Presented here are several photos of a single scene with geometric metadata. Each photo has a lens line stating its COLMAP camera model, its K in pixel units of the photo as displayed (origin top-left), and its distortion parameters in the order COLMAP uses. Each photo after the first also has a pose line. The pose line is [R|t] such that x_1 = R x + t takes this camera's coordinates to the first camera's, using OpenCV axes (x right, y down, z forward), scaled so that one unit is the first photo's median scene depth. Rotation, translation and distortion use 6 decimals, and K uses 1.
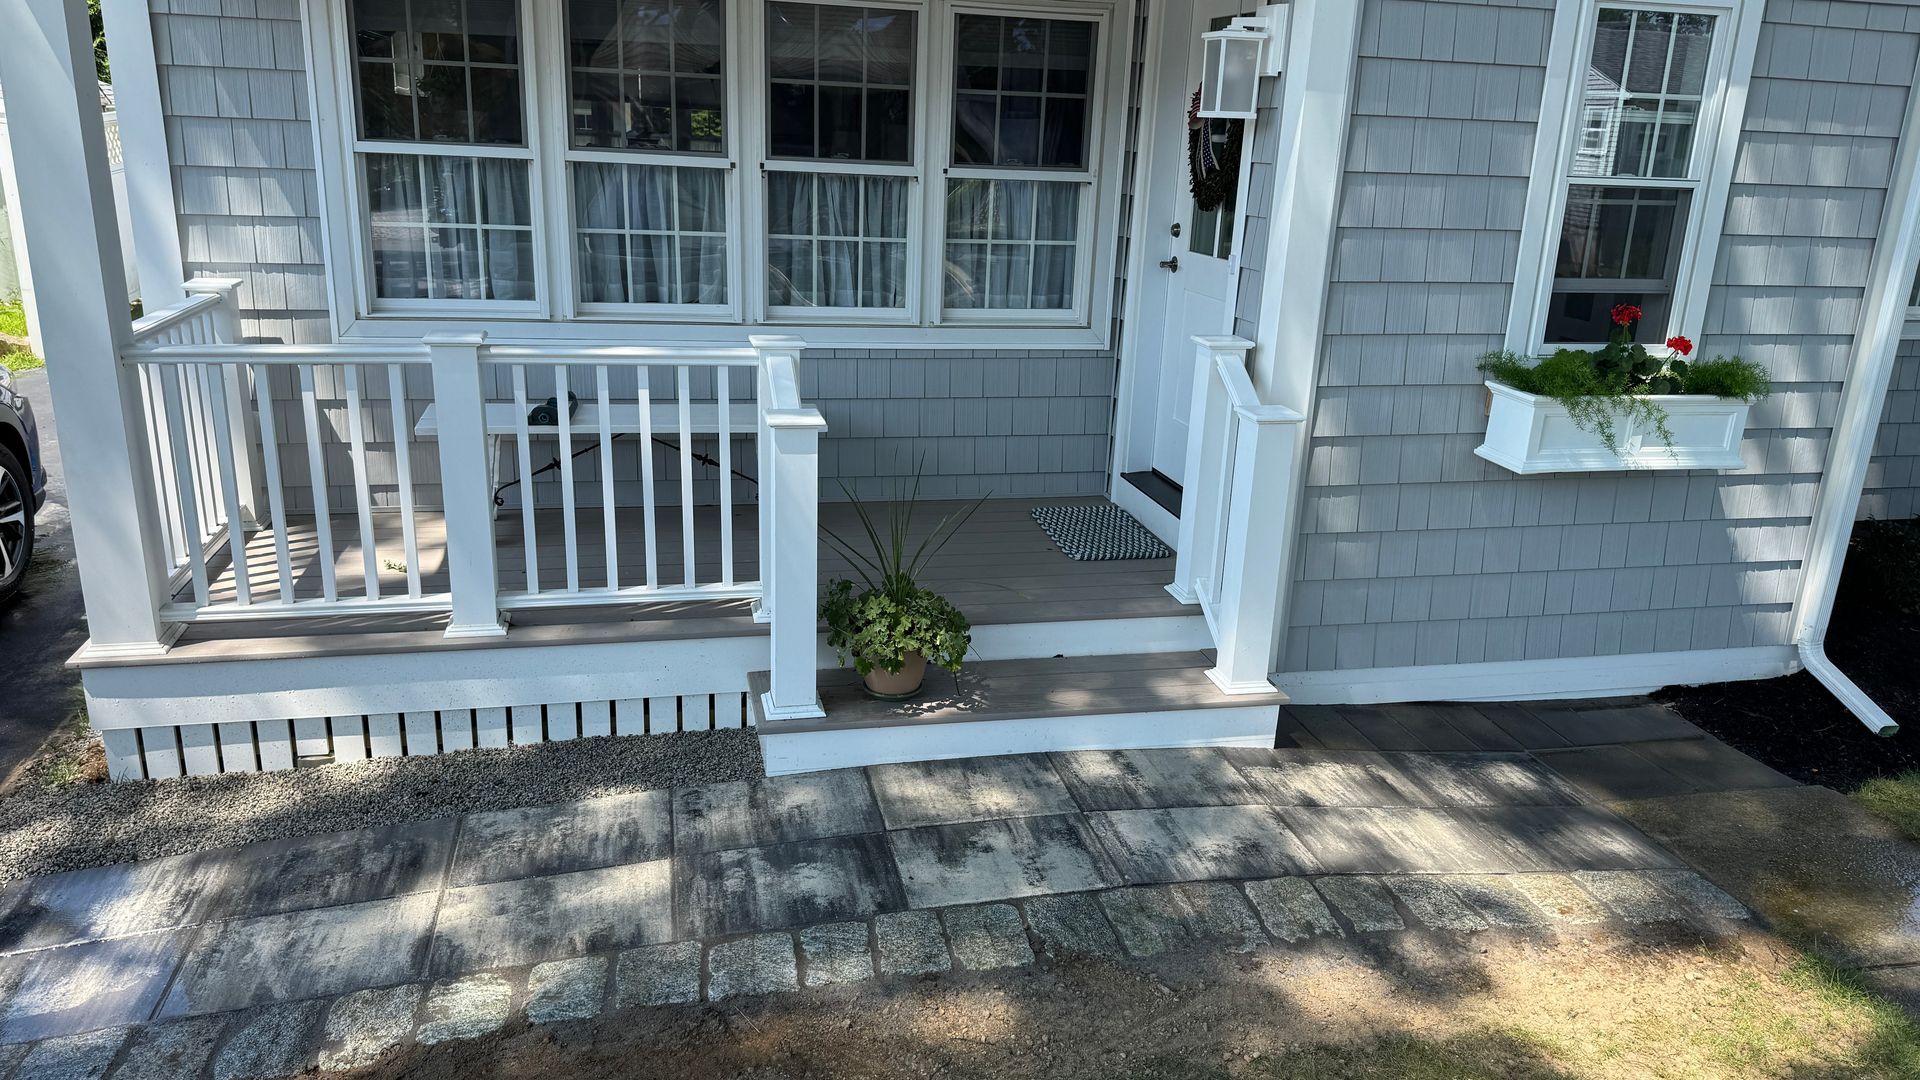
lens RADIAL K [[1327.6, 0, 963.3], [0, 1327.6, 536.8], [0, 0, 1]] dist [0.060700, -0.021650]
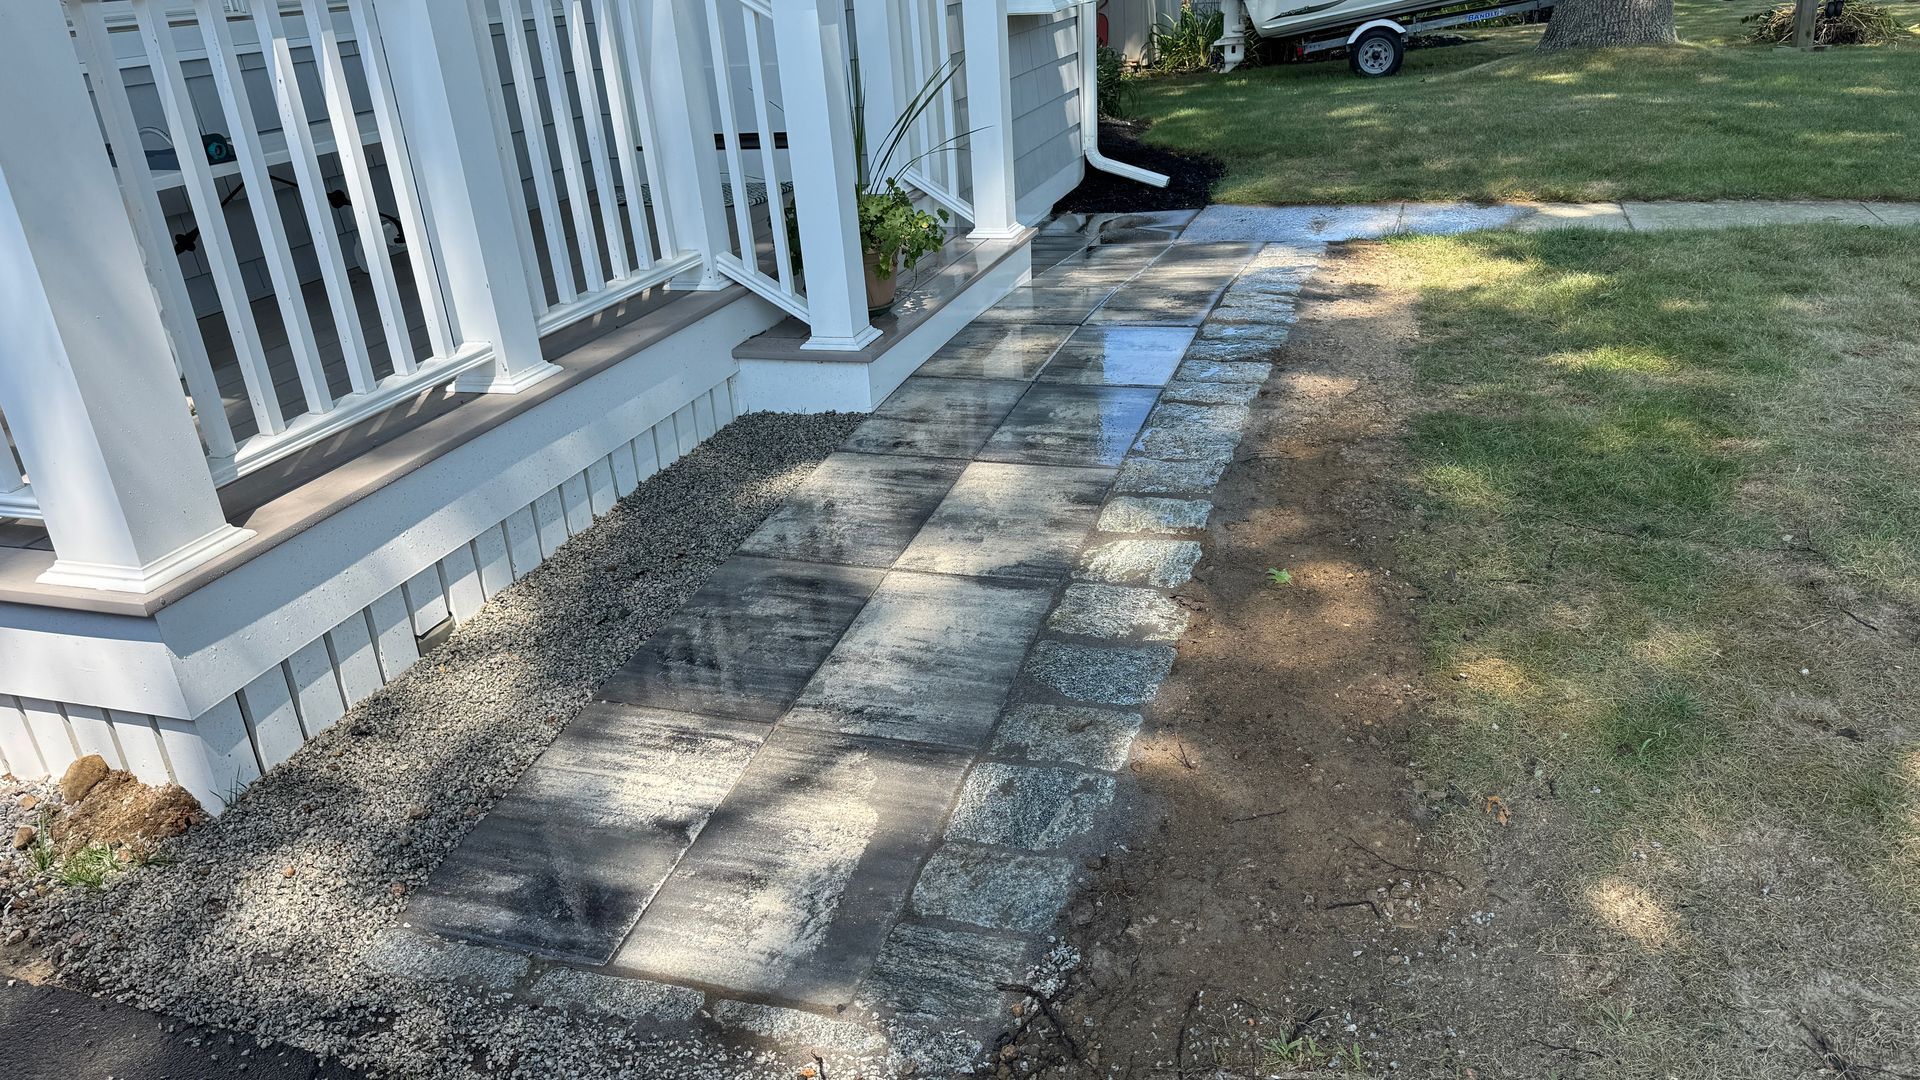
lens RADIAL K [[1327.6, 0, 954.6], [0, 1327.6, 536.4], [0, 0, 1]] dist [0.060700, -0.021650]
pose [[0.511359, -0.412450, 0.753921, -0.923434], [0.343677, 0.902238, 0.260487, 0.043972], [-0.787654, 0.125903, 0.603117, 0.454295]]
